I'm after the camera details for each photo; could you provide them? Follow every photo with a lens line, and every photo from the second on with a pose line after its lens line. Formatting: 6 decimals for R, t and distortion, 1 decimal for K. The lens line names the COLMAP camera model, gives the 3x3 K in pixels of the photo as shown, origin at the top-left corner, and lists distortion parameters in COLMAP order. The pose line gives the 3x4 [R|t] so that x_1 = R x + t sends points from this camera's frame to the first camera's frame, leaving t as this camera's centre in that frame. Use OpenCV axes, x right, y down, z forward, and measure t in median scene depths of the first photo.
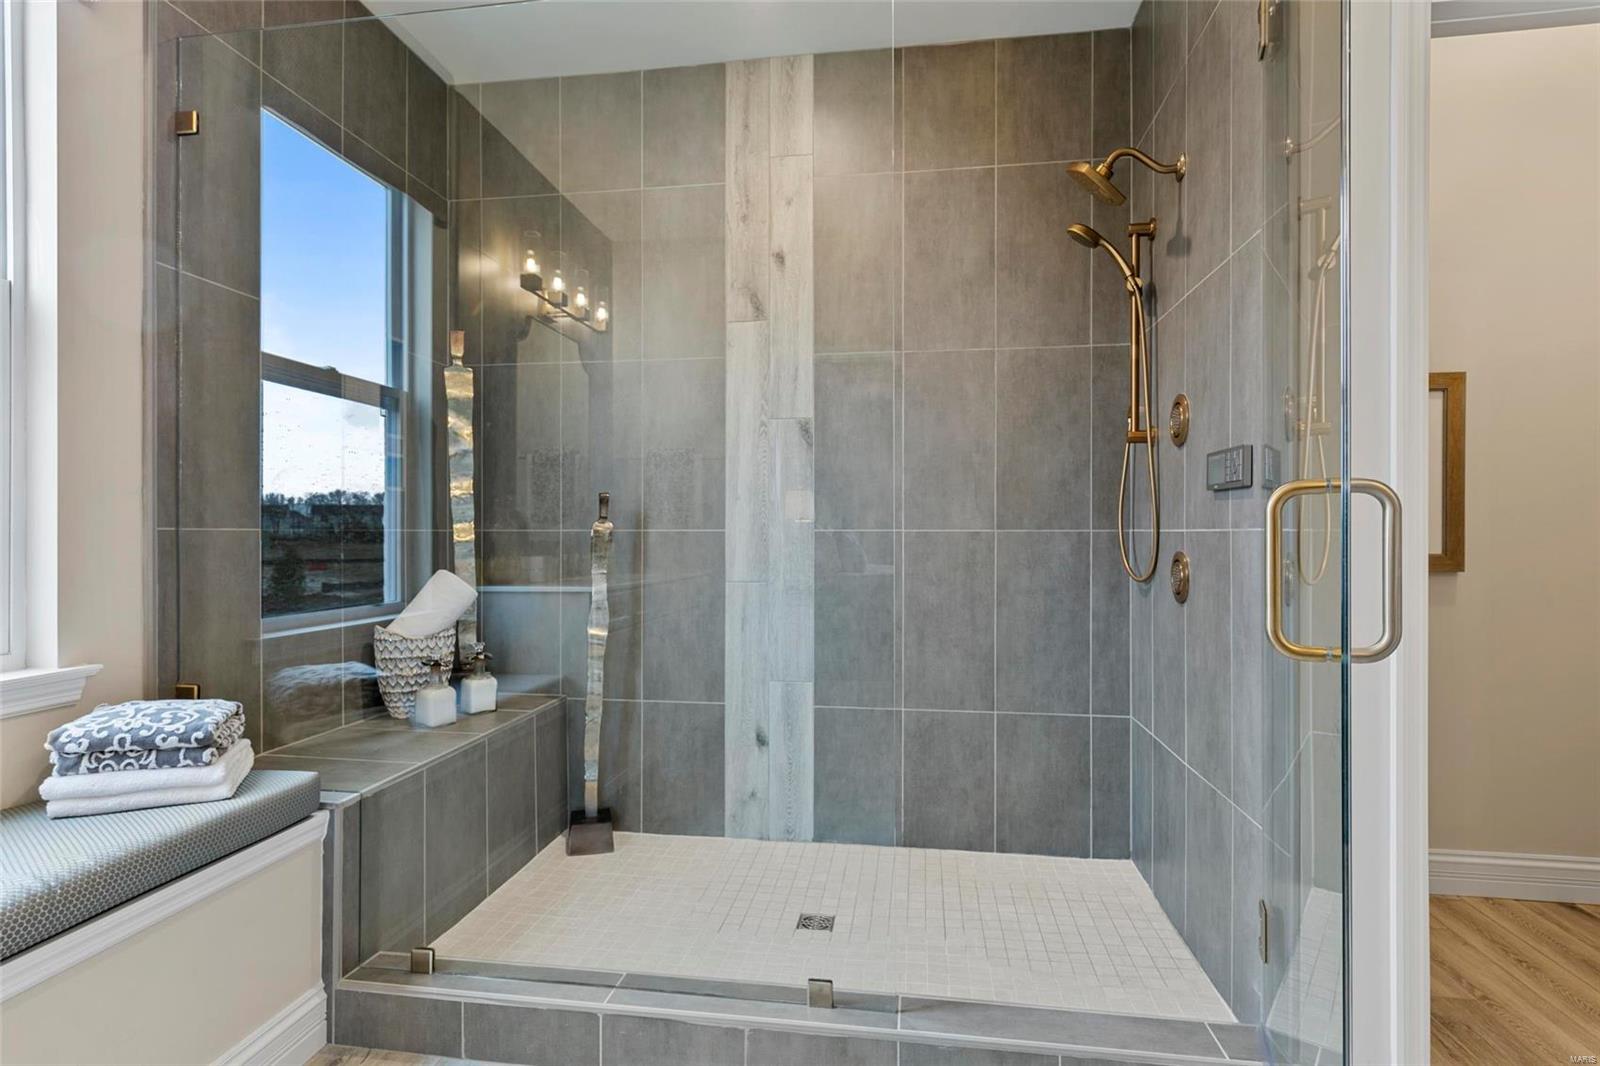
lens RADIAL K [[809.5, 0, 798.0], [0, 809.5, 534.7], [0, 0, 1]] dist [0.006749, 0.001646]
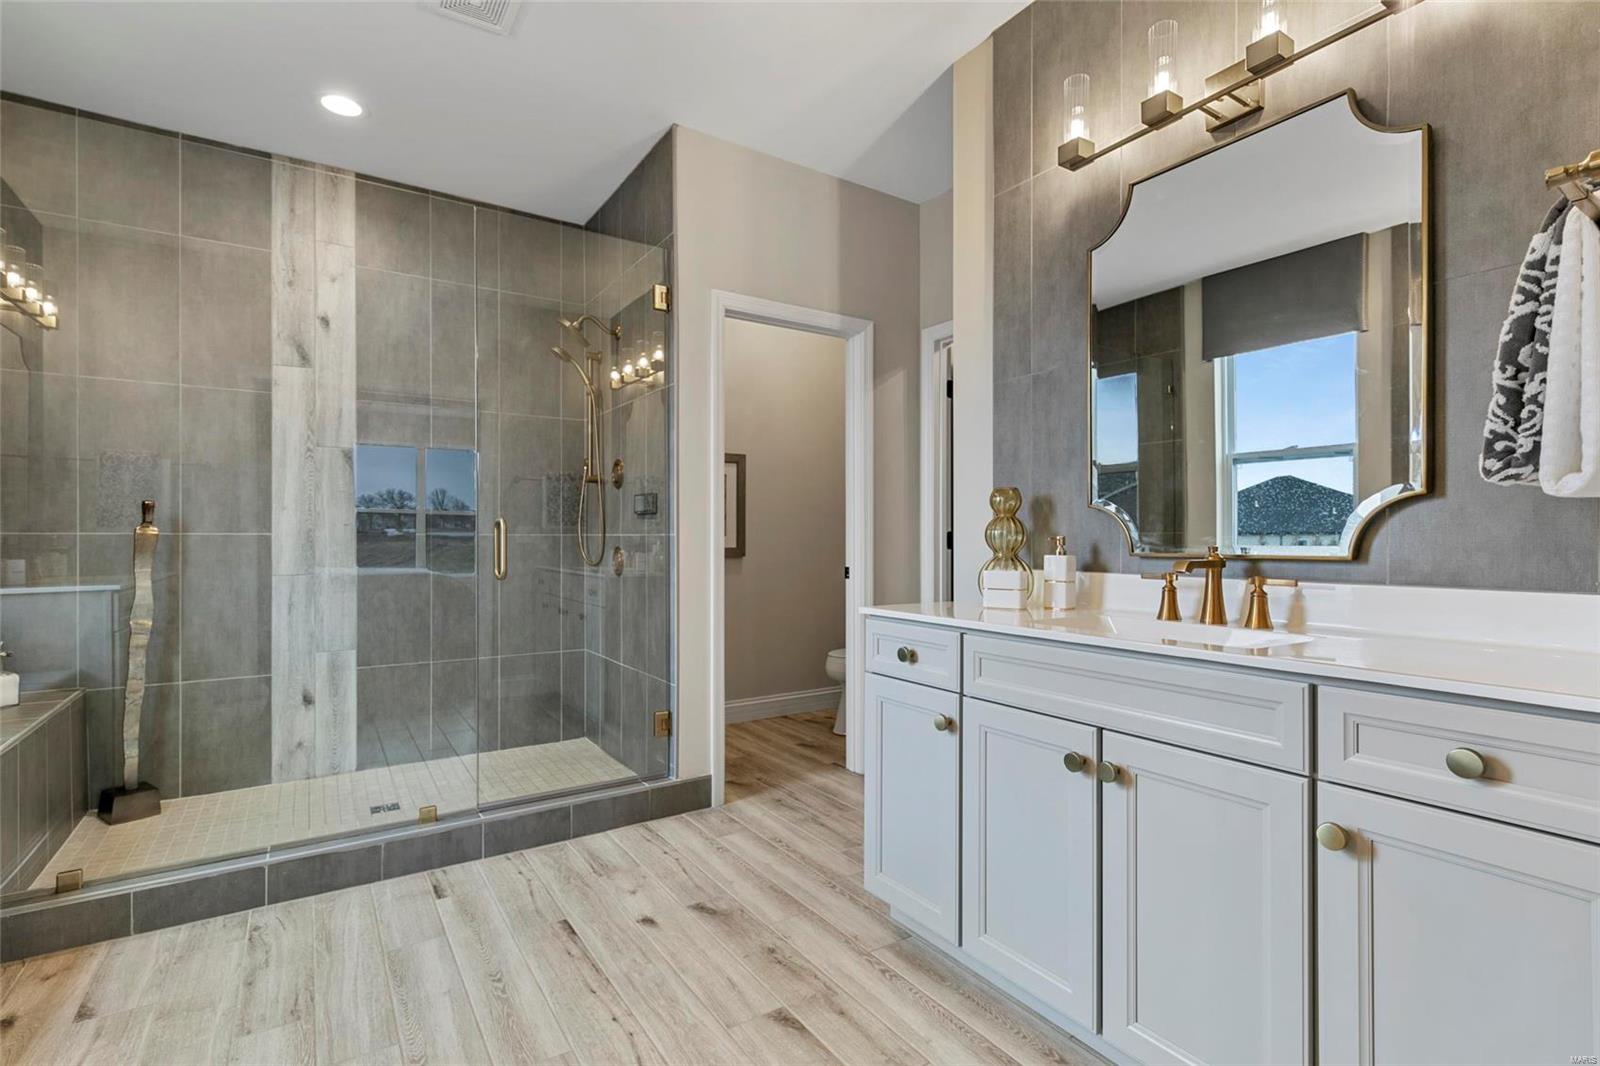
lens RADIAL K [[753.4, 0, 799.5], [0, 753.4, 540.5], [0, 0, 1]] dist [0.010369, -0.002082]
pose [[0.746155, -0.003157, 0.665765, -0.265847], [0.000365, 0.999991, 0.004332, -0.000311], [-0.665772, -0.002989, 0.746149, -0.400645]]
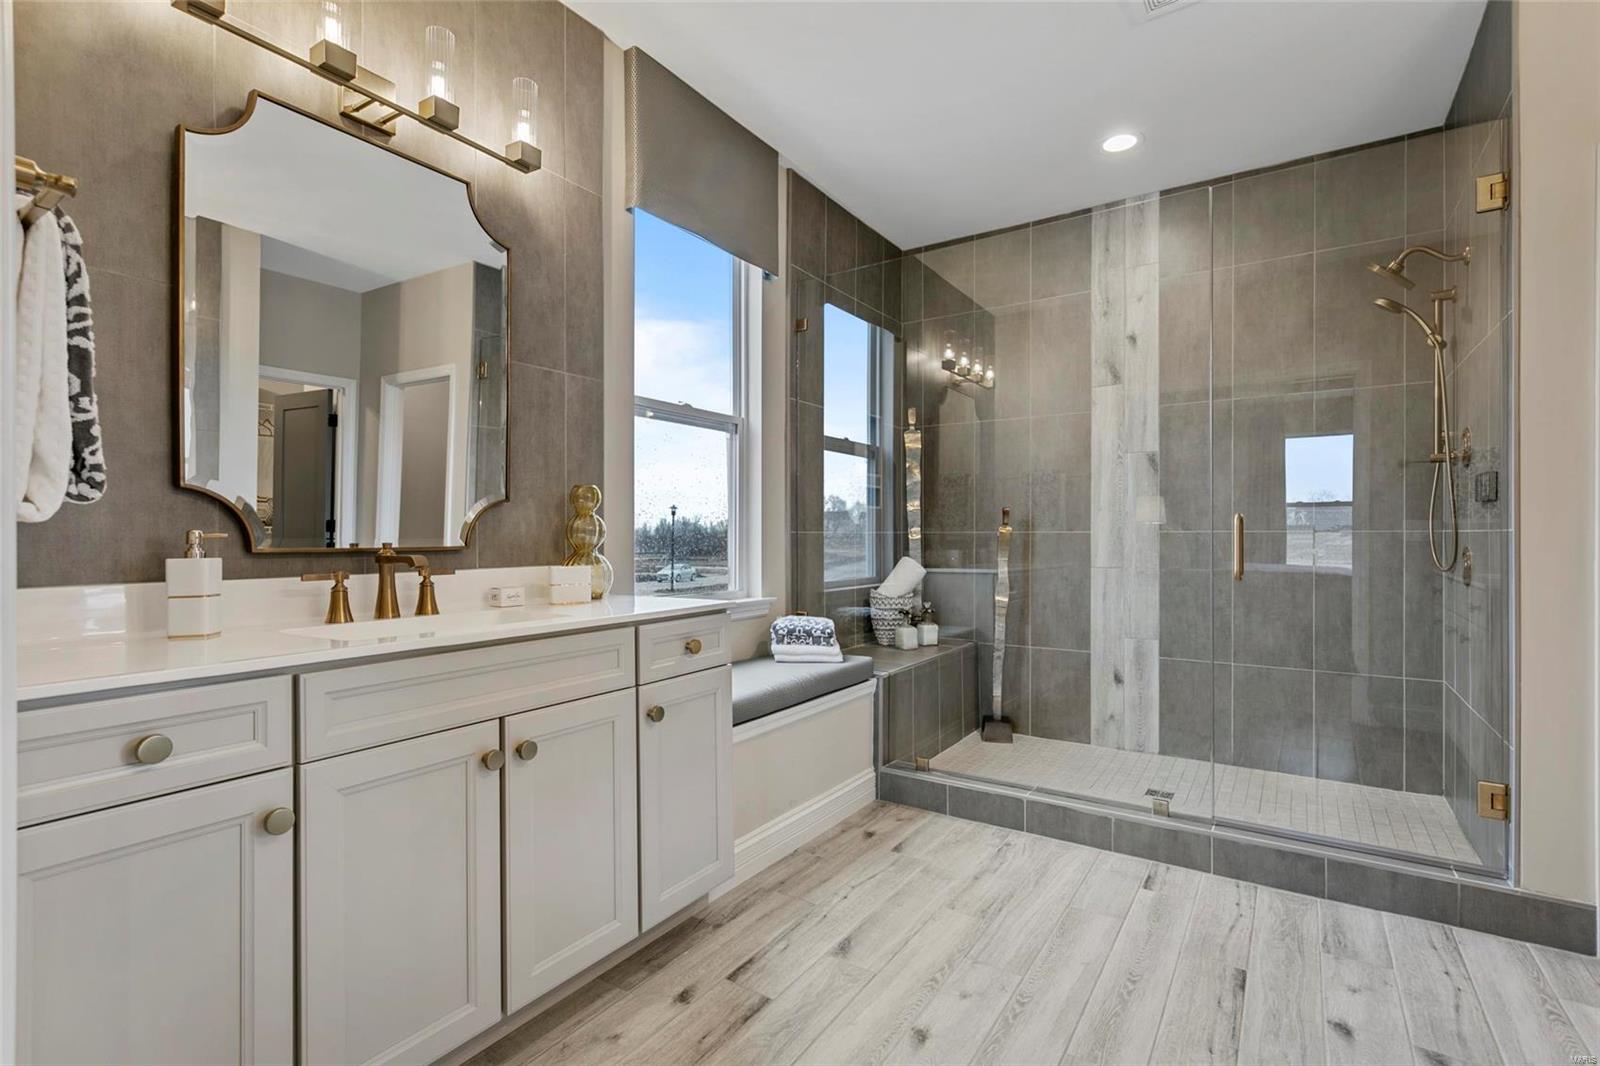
lens RADIAL K [[753.4, 0, 799.0], [0, 753.4, 537.3], [0, 0, 1]] dist [0.010369, -0.002082]
pose [[0.906679, -0.000031, -0.421821, 0.005977], [0.000933, 0.999998, 0.001932, 0.001301], [0.421820, -0.002145, 0.906677, -0.449992]]
